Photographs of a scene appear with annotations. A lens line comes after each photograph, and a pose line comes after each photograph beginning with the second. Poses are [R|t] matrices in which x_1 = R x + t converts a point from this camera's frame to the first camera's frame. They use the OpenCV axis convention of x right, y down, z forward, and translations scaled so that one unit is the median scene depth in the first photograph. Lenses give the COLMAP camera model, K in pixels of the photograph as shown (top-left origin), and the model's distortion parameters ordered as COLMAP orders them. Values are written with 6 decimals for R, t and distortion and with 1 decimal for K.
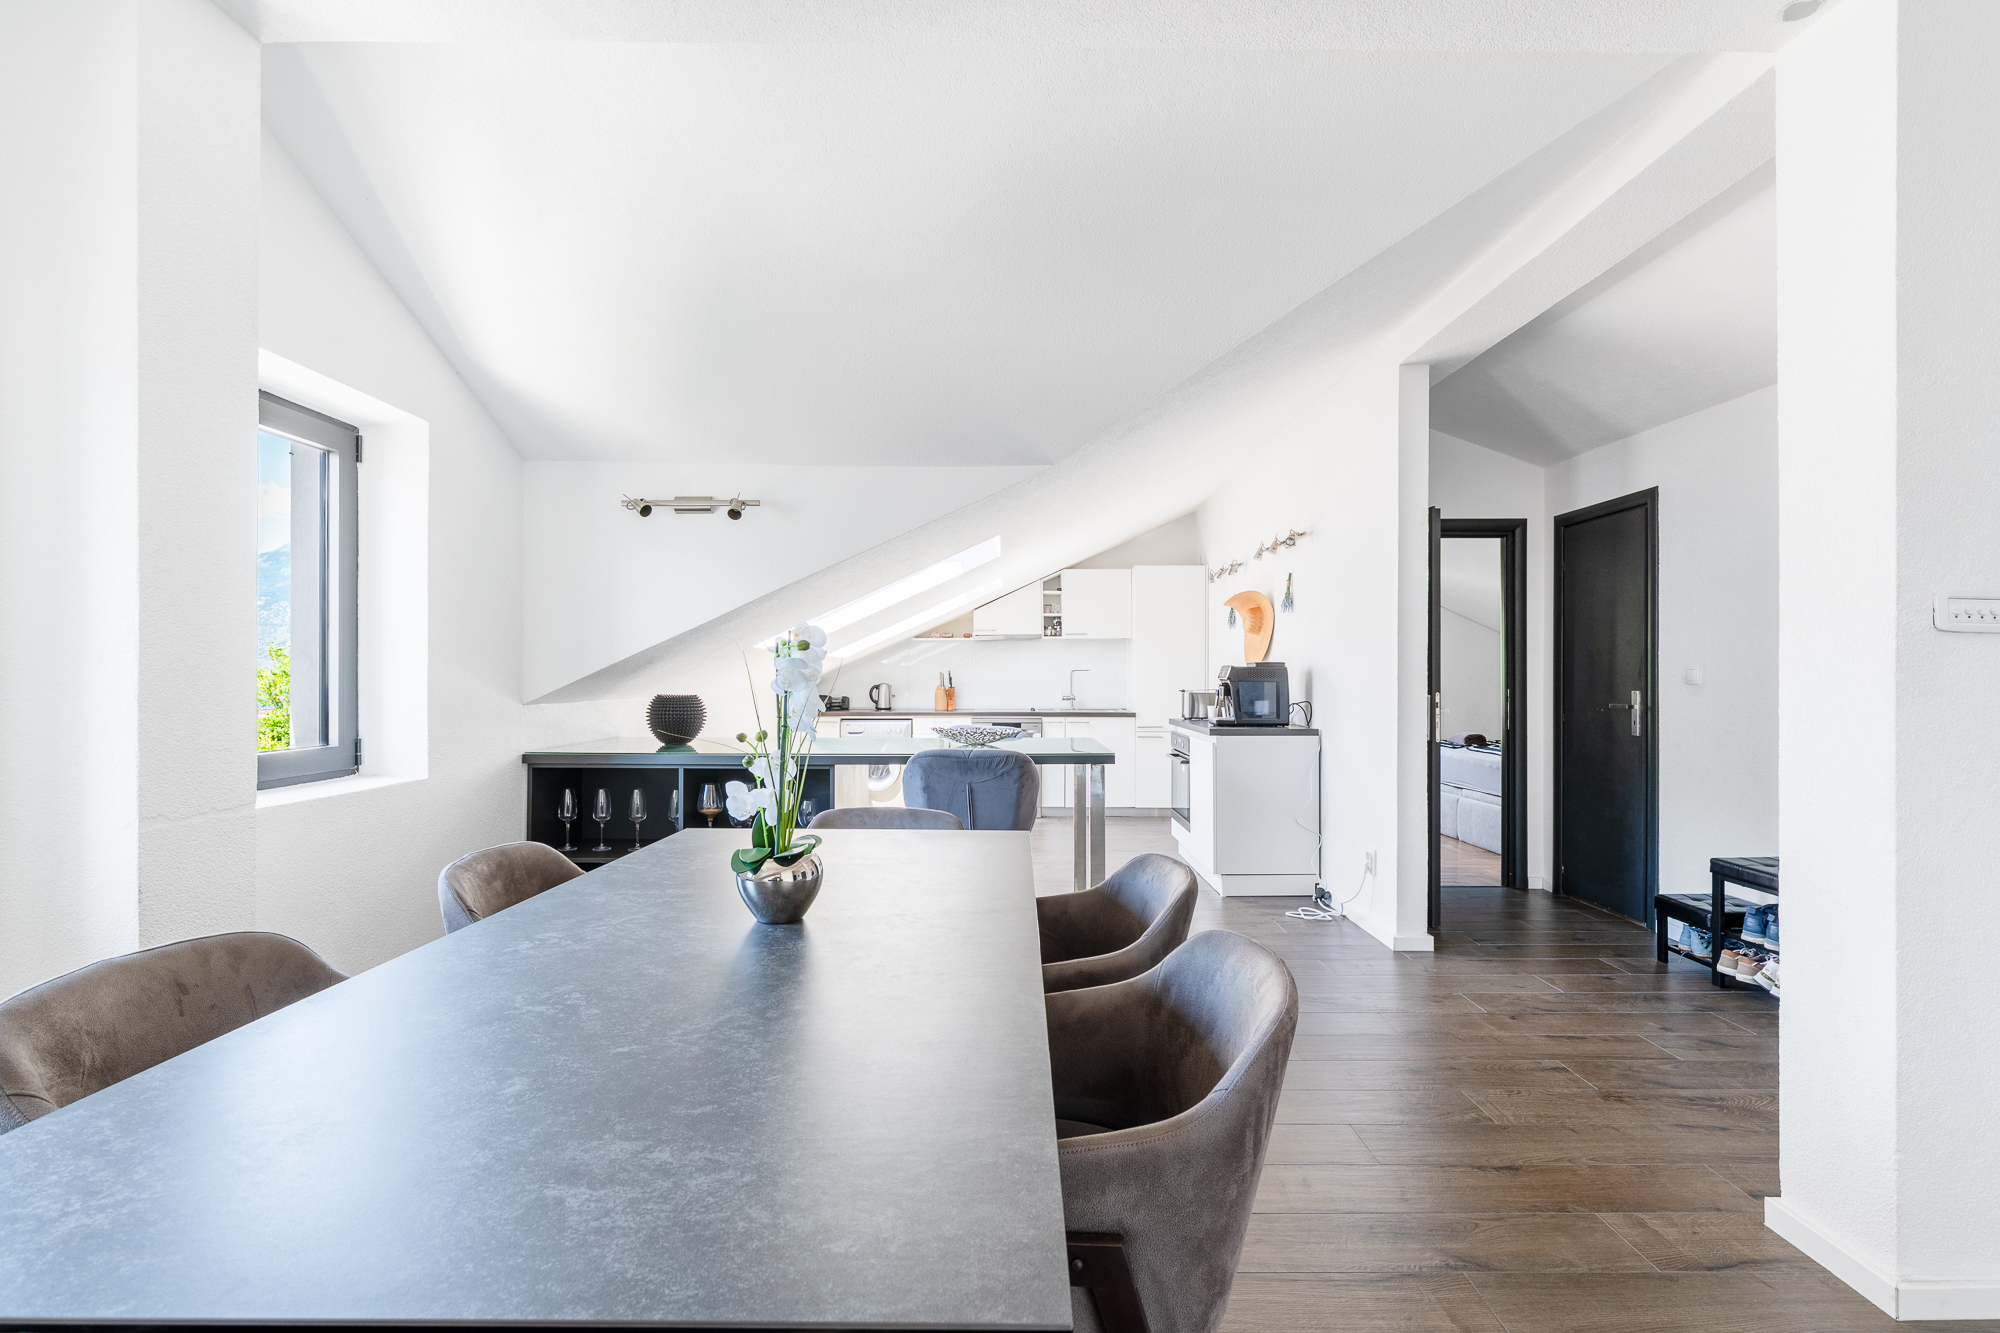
lens RADIAL K [[901.1, 0, 1013.7], [0, 901.1, 673.2], [0, 0, 1]] dist [0.003433, -0.001662]
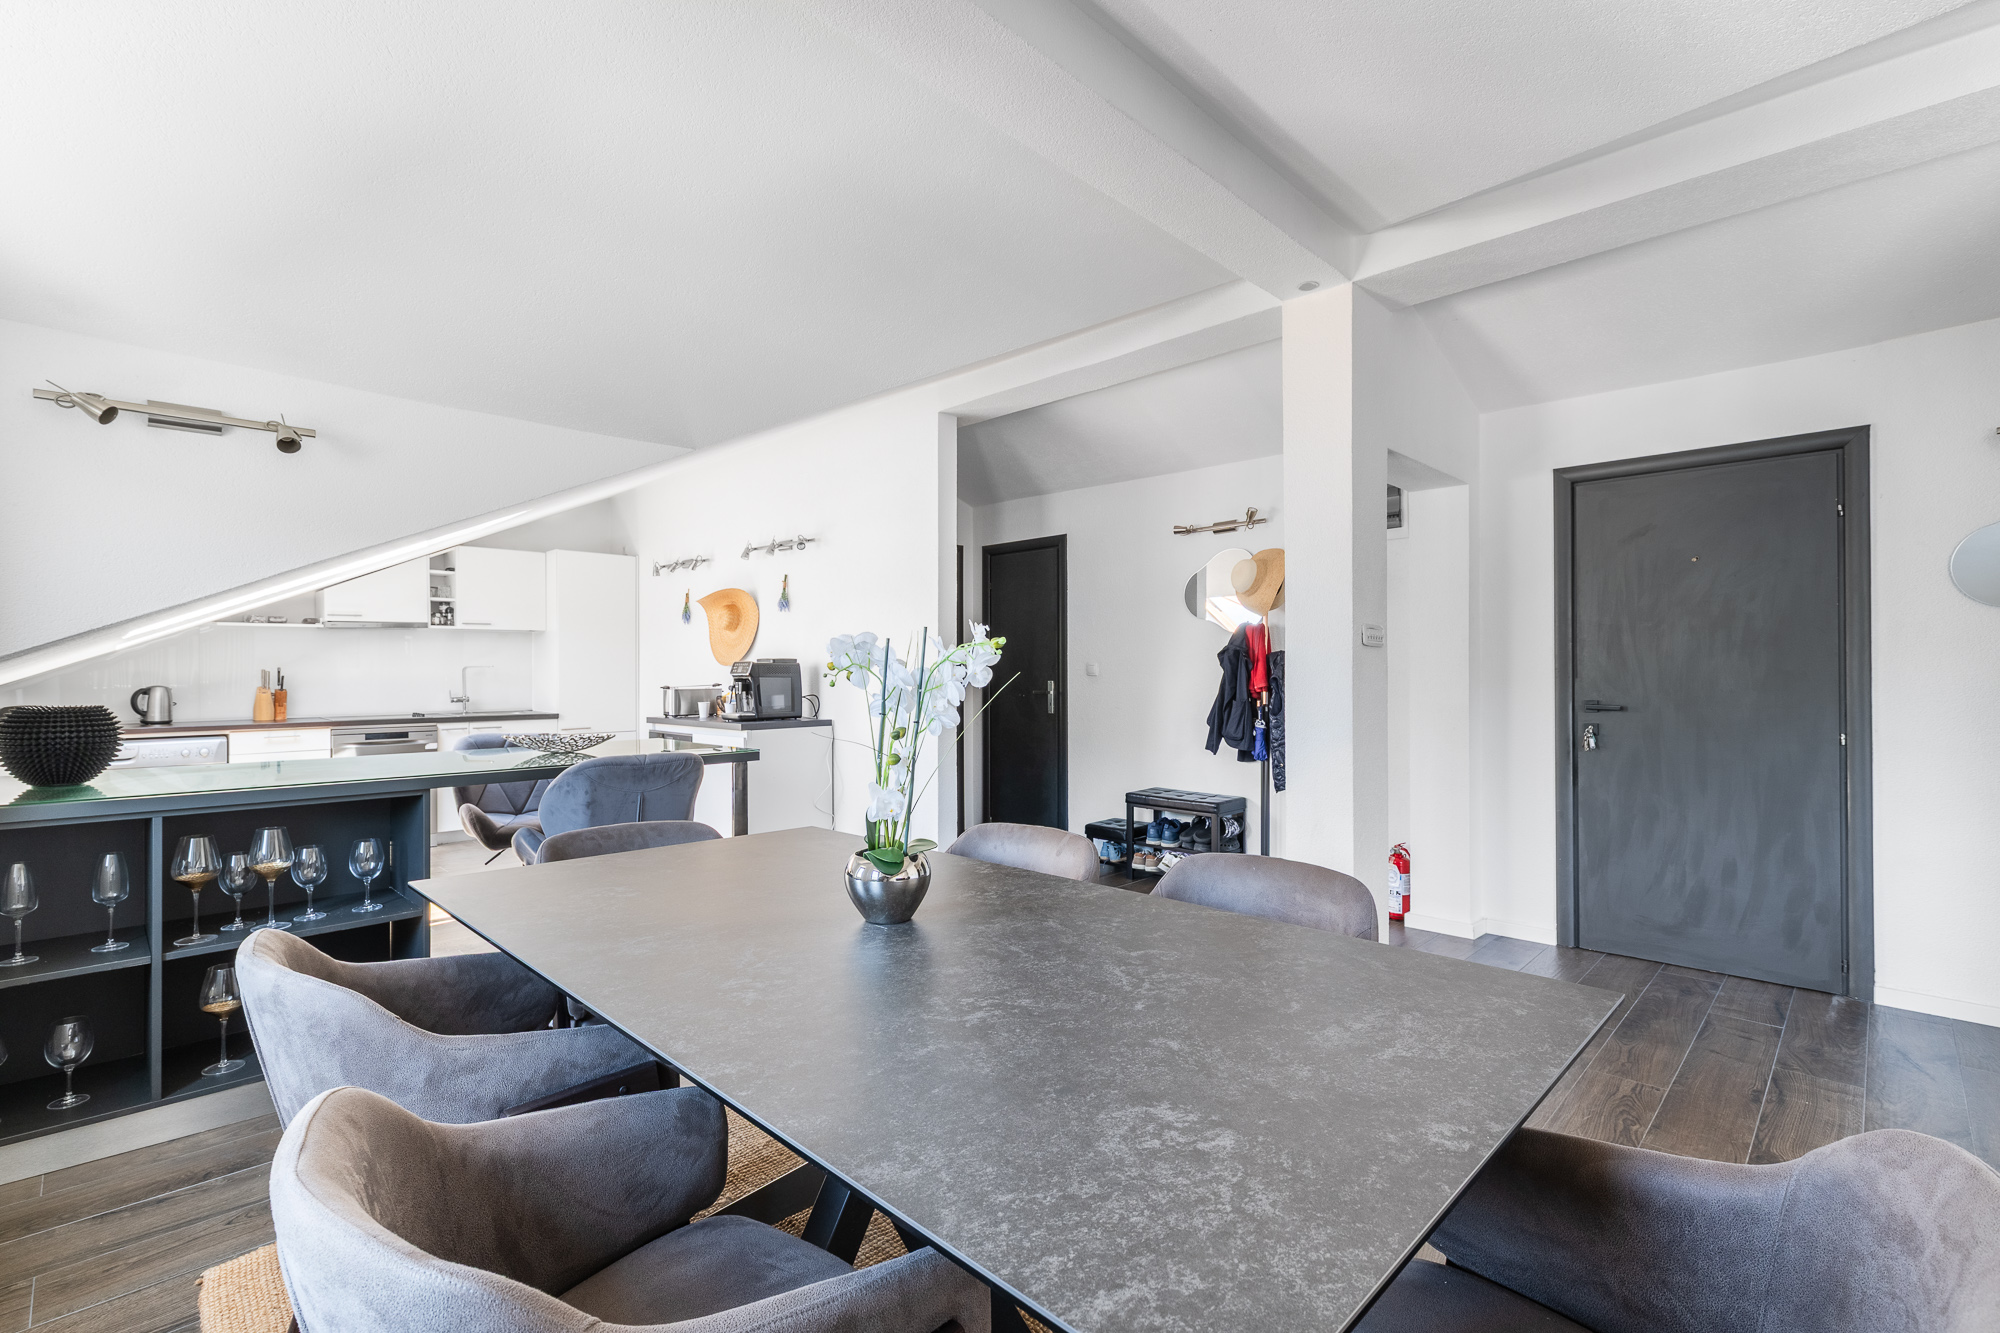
lens RADIAL K [[901.1, 0, 1012.8], [0, 901.1, 664.6], [0, 0, 1]] dist [0.003433, -0.001662]
pose [[0.700521, -0.000108, 0.713632, -0.281211], [0.003559, 0.999988, -0.003342, -0.000506], [-0.713623, 0.004881, 0.700513, 0.068974]]
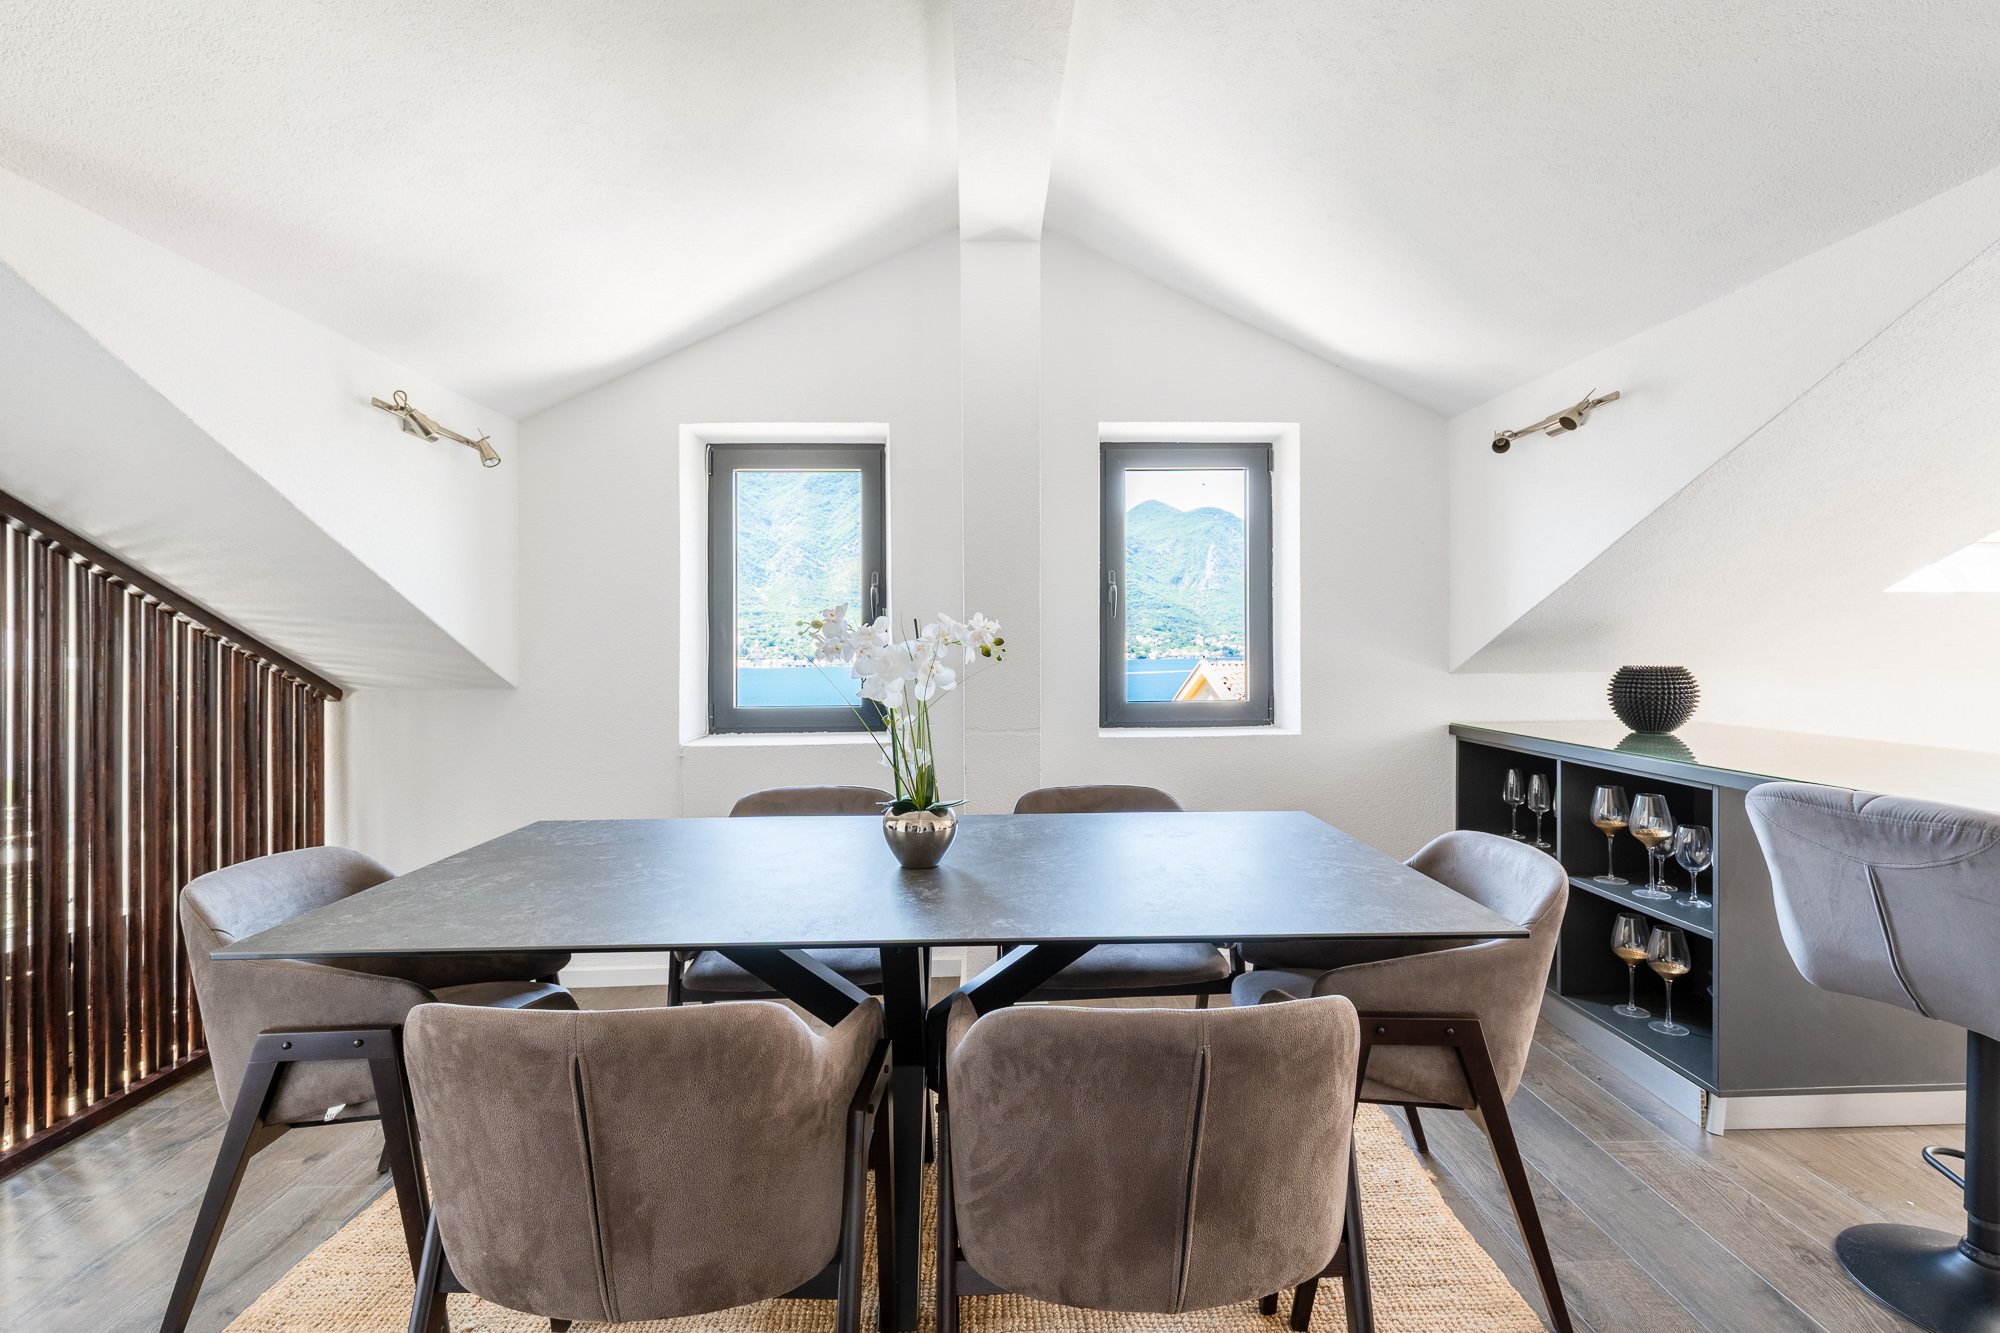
lens RADIAL K [[901.1, 0, 1010.0], [0, 901.1, 655.1], [0, 0, 1]] dist [0.003433, -0.001662]
pose [[0.028735, 0.006970, -0.999563, 0.282203], [0.012895, 0.999890, 0.007343, 0.001322], [0.999504, -0.013100, 0.028642, 0.350095]]
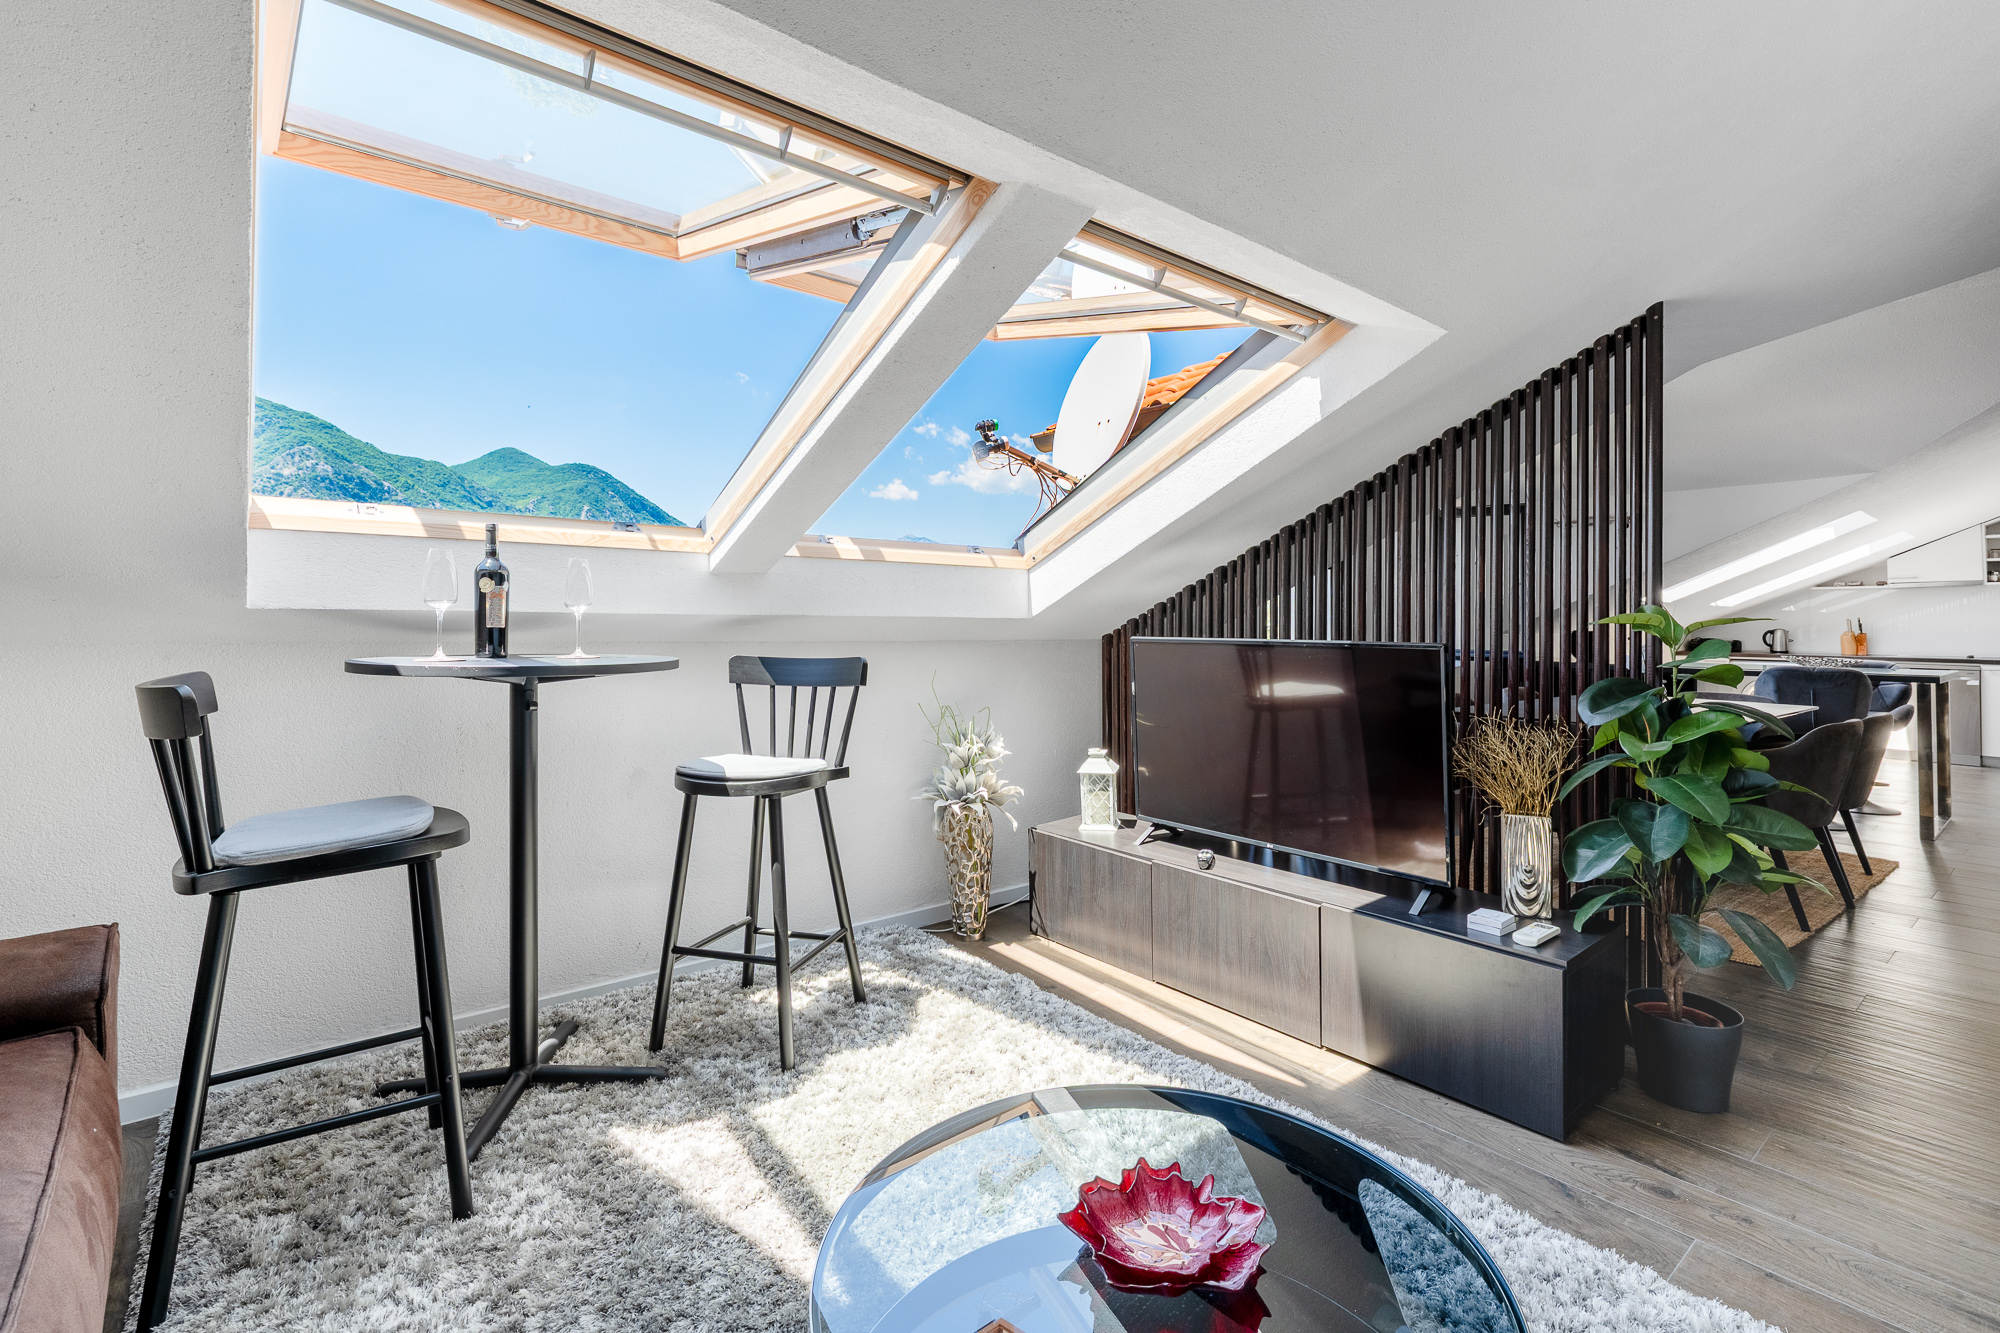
lens RADIAL K [[901.1, 0, 1022.3], [0, 901.1, 601.1], [0, 0, 1]] dist [0.003433, -0.001662]
pose [[0.631930, -0.011803, -0.774936, 0.202376], [-0.005410, 0.999792, -0.019640, 0.006481], [0.775007, 0.016604, 0.631735, -0.670793]]
